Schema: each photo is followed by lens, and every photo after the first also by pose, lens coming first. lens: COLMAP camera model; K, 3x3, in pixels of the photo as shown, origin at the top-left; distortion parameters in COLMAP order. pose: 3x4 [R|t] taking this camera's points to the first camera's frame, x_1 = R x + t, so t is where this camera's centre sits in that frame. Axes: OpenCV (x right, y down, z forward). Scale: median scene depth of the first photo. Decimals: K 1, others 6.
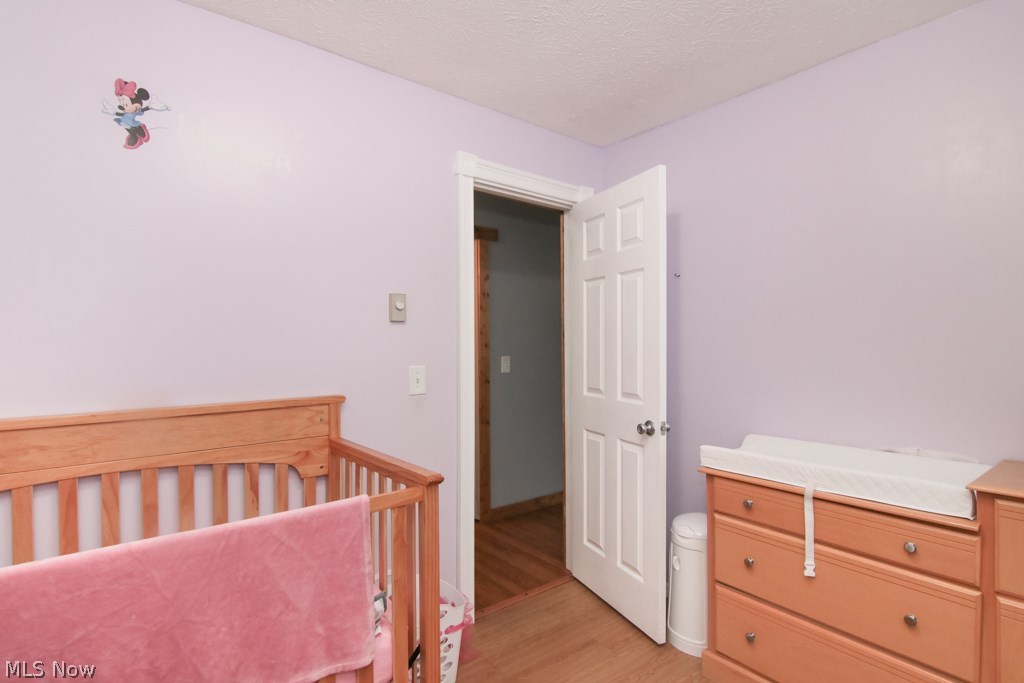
lens RADIAL K [[522.8, 0, 507.1], [0, 522.8, 341.5], [0, 0, 1]] dist [0.014604, -0.007179]
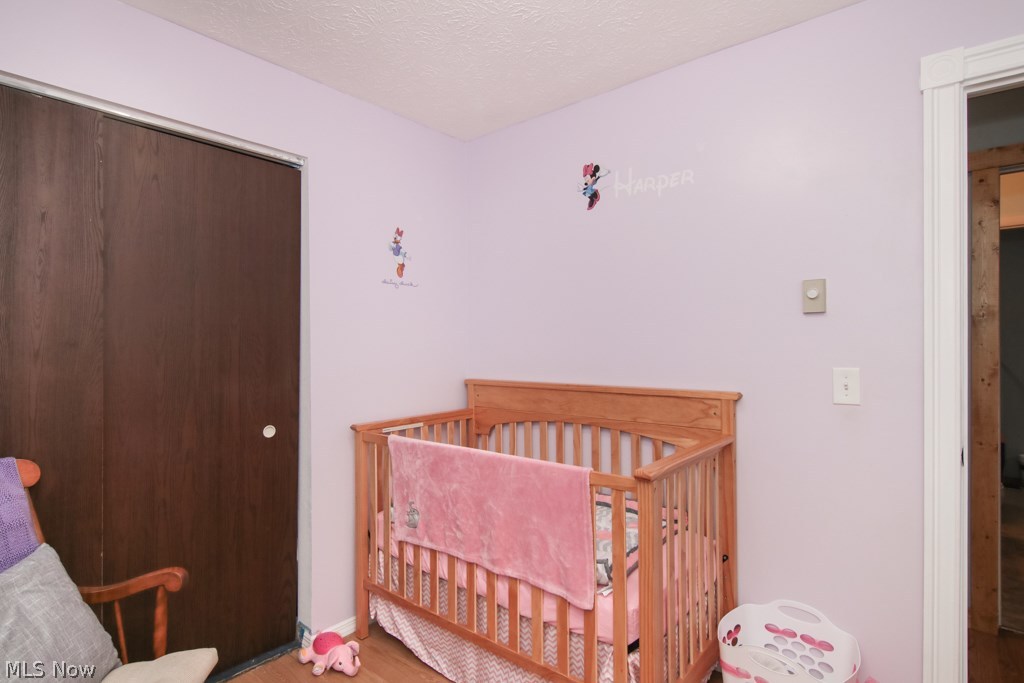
lens RADIAL K [[522.8, 0, 509.3], [0, 522.8, 344.4], [0, 0, 1]] dist [0.014604, -0.007179]
pose [[0.194597, 0.005075, -0.980870, 0.684328], [0.004373, 0.999972, 0.006041, 0.005735], [0.980873, -0.005464, 0.194570, 0.478574]]
